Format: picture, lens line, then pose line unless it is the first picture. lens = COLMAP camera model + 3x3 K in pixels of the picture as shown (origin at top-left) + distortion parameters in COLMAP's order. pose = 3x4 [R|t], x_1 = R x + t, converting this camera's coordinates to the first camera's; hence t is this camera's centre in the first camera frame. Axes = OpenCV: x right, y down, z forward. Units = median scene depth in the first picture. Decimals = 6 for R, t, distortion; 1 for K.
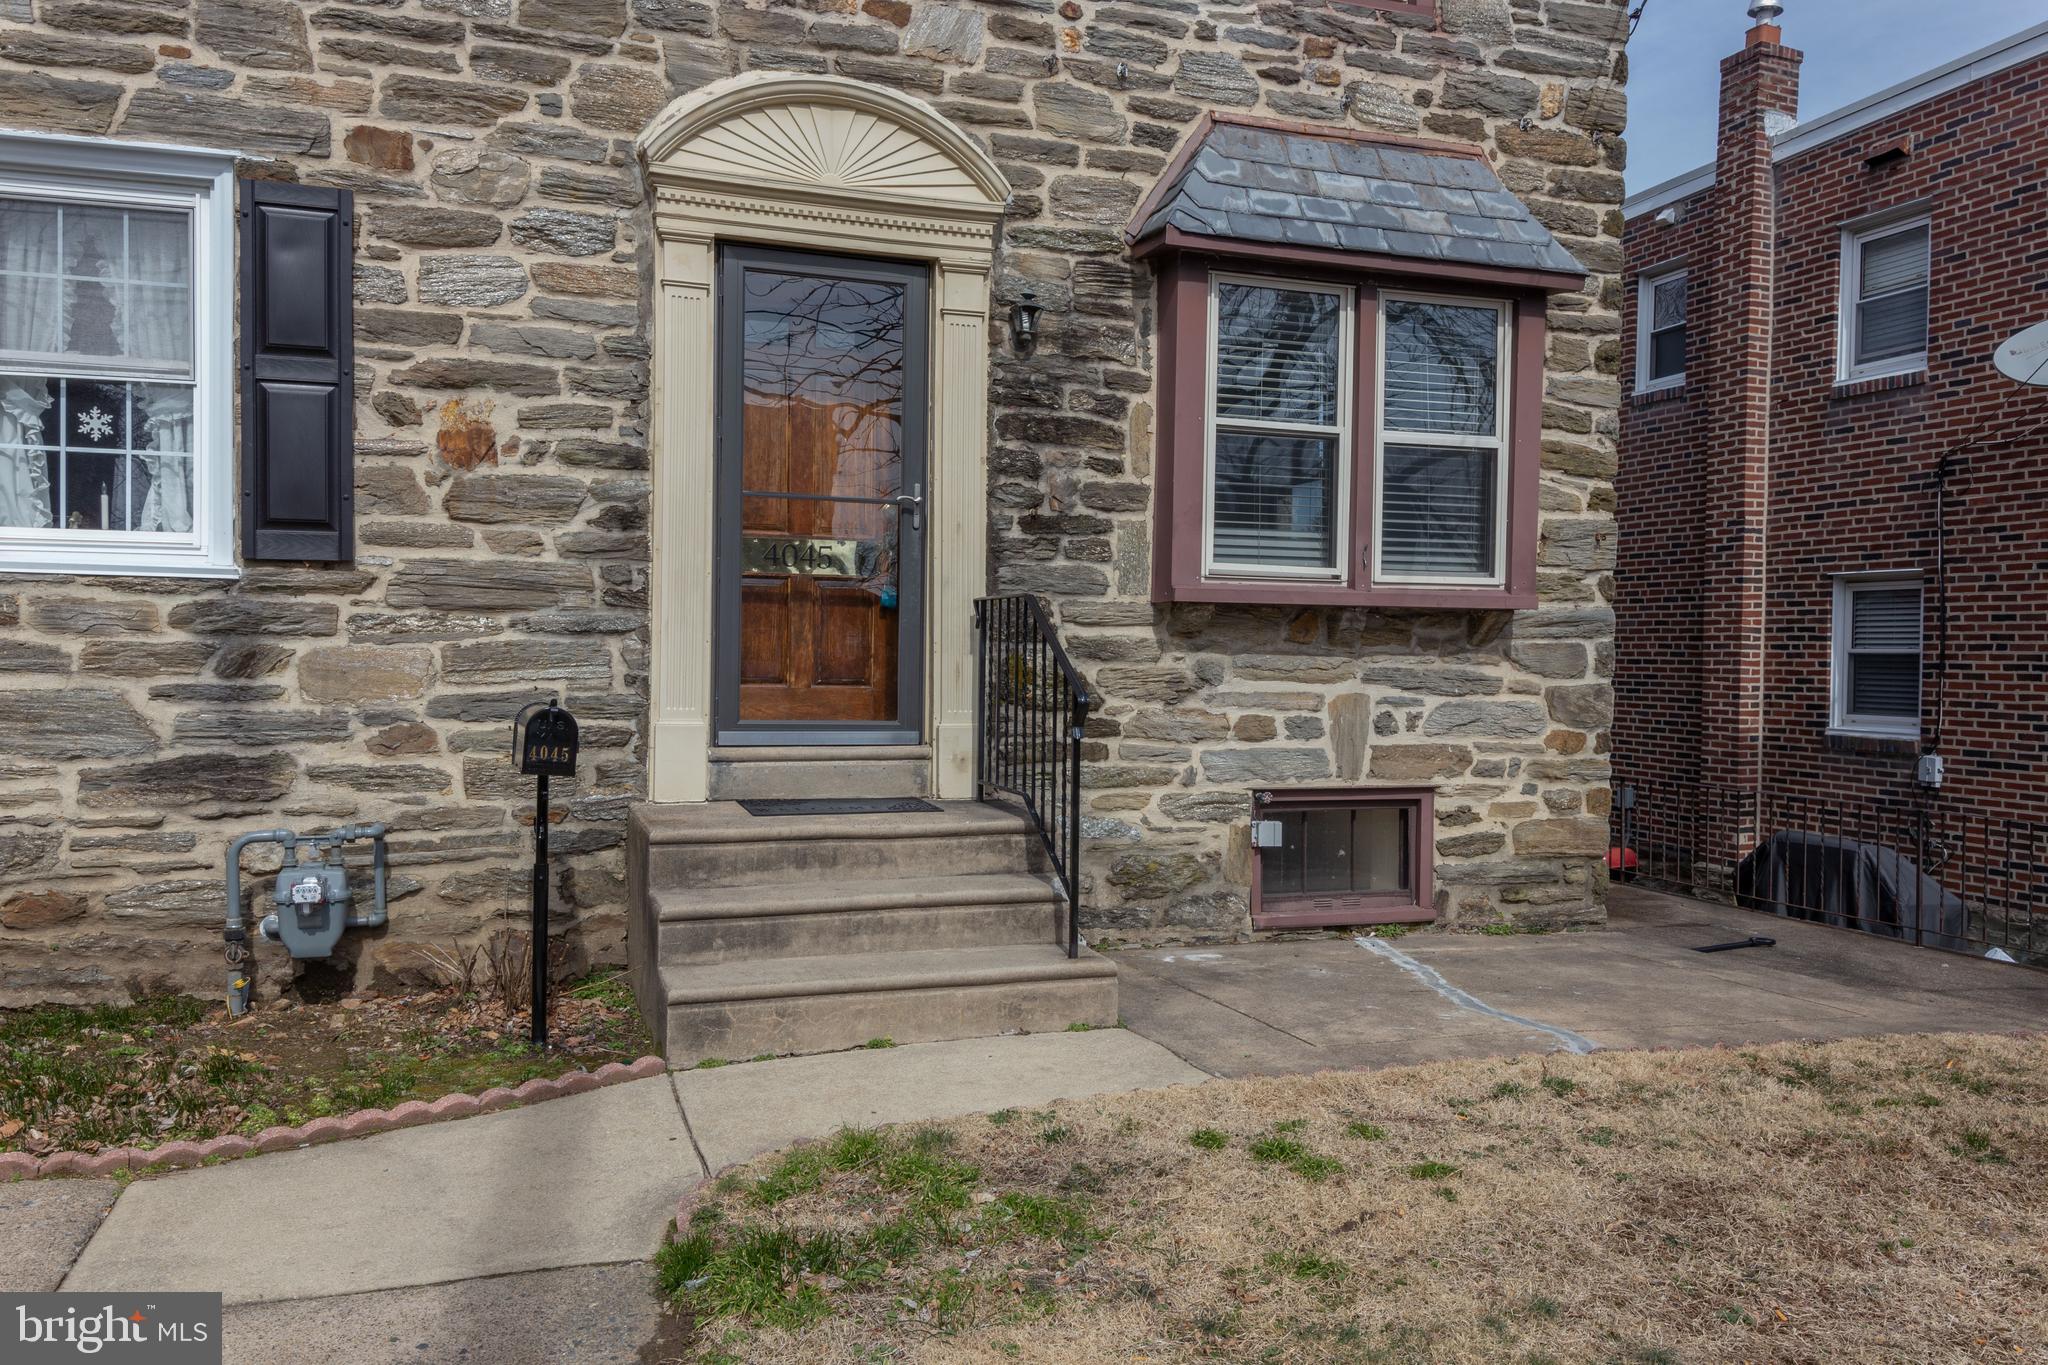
lens RADIAL K [[1577.3, 0, 1019.0], [0, 1577.3, 709.0], [0, 0, 1]] dist [0.052072, -0.069859]
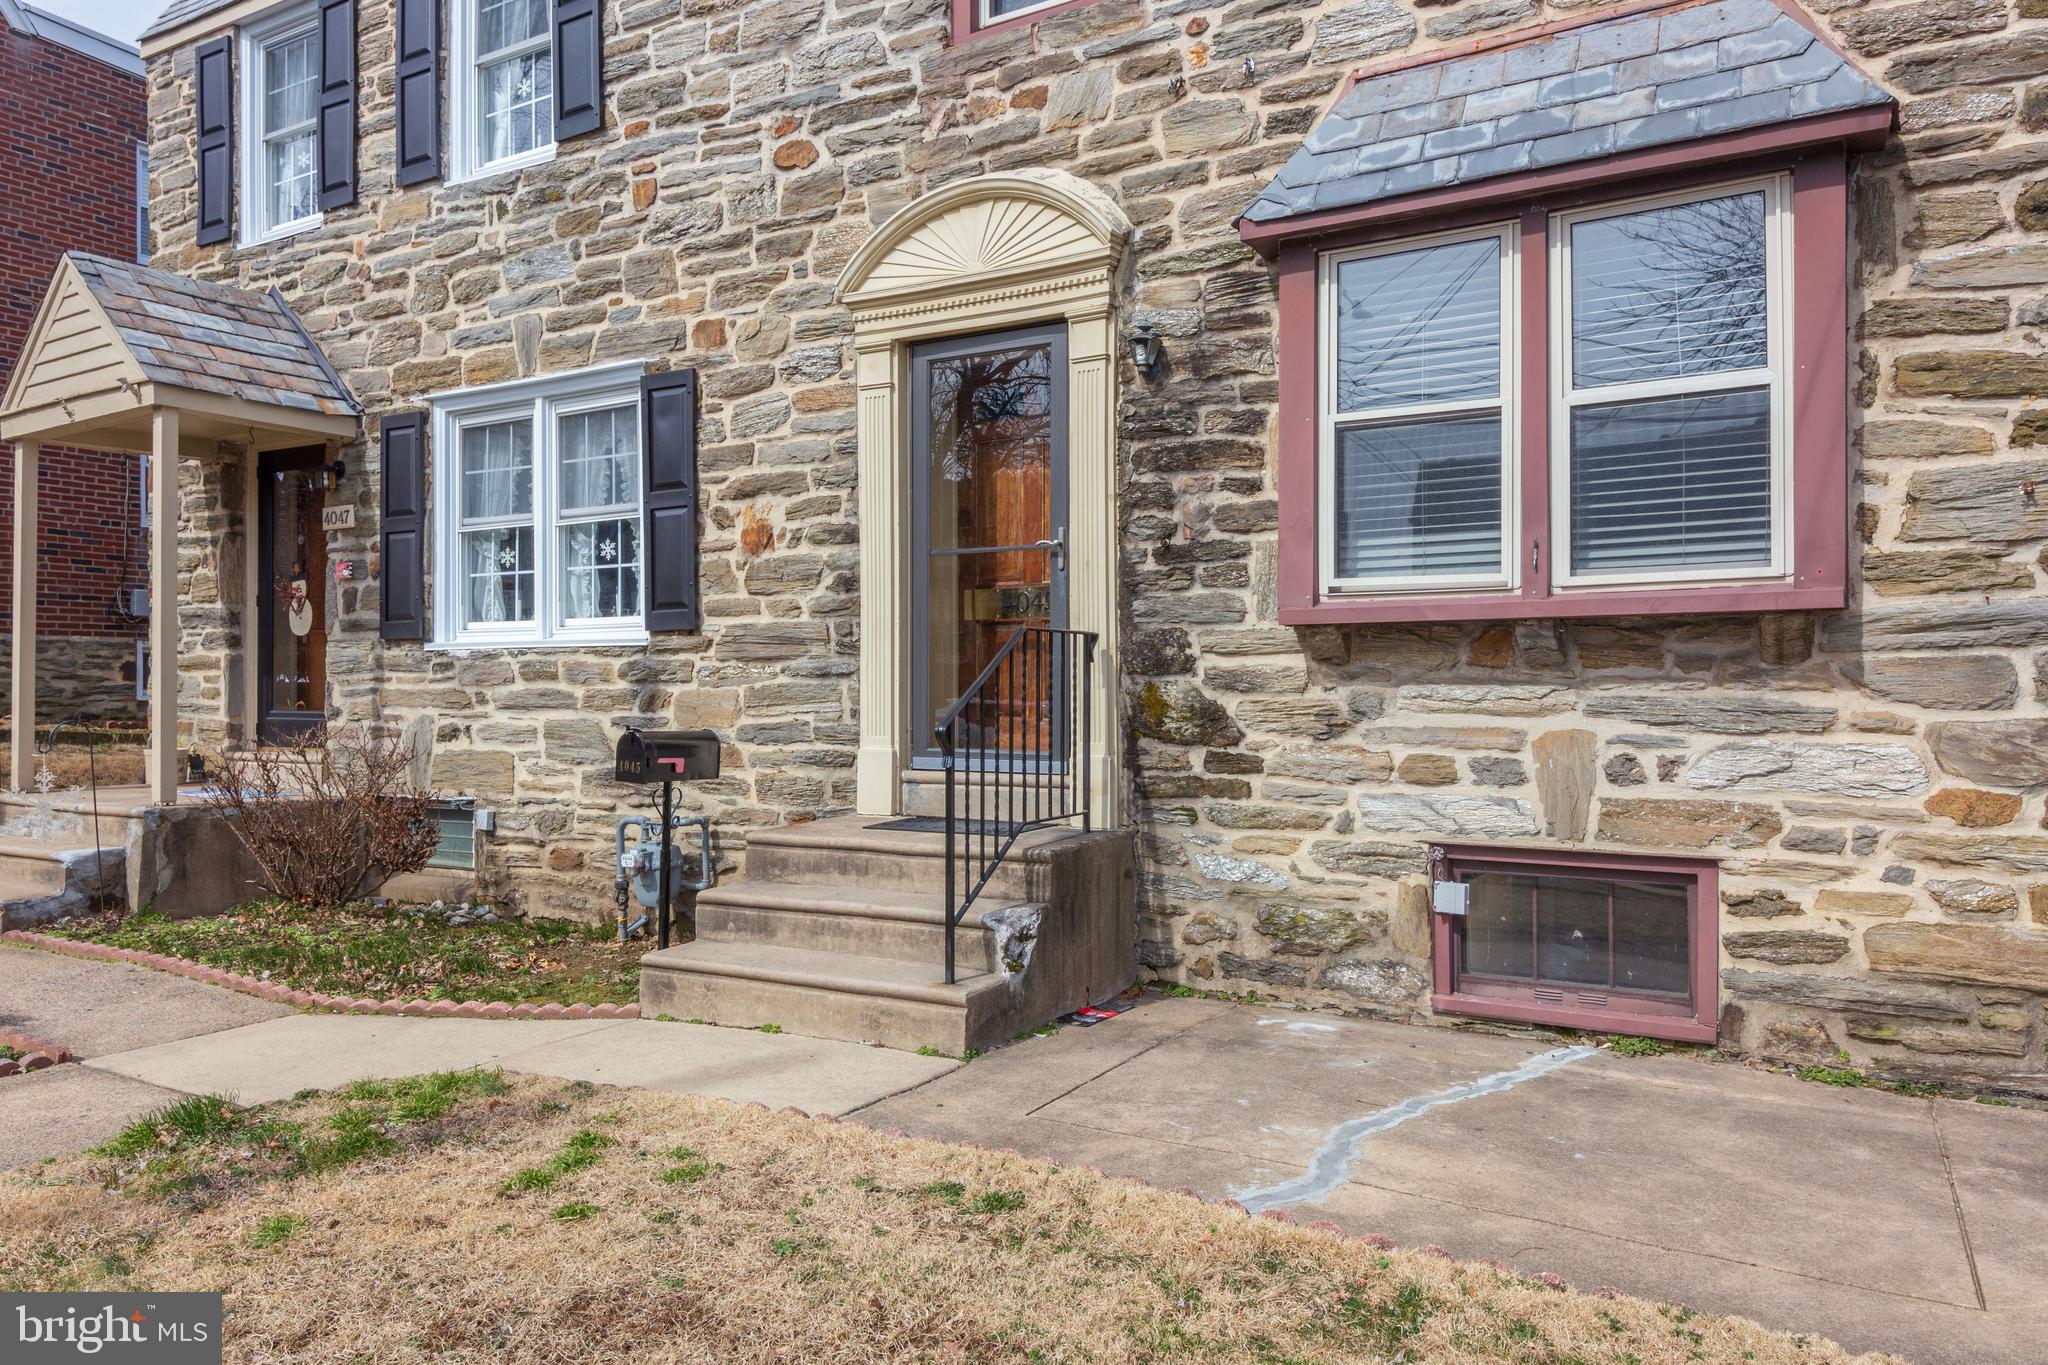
lens RADIAL K [[1421.9, 0, 1019.8], [0, 1421.9, 695.2], [0, 0, 1]] dist [0.053229, -0.053596]
pose [[0.628189, -0.012127, -0.777966, 0.664009], [-0.016210, 0.999458, -0.028668, -0.002532], [0.777892, 0.030620, 0.627652, 0.386359]]
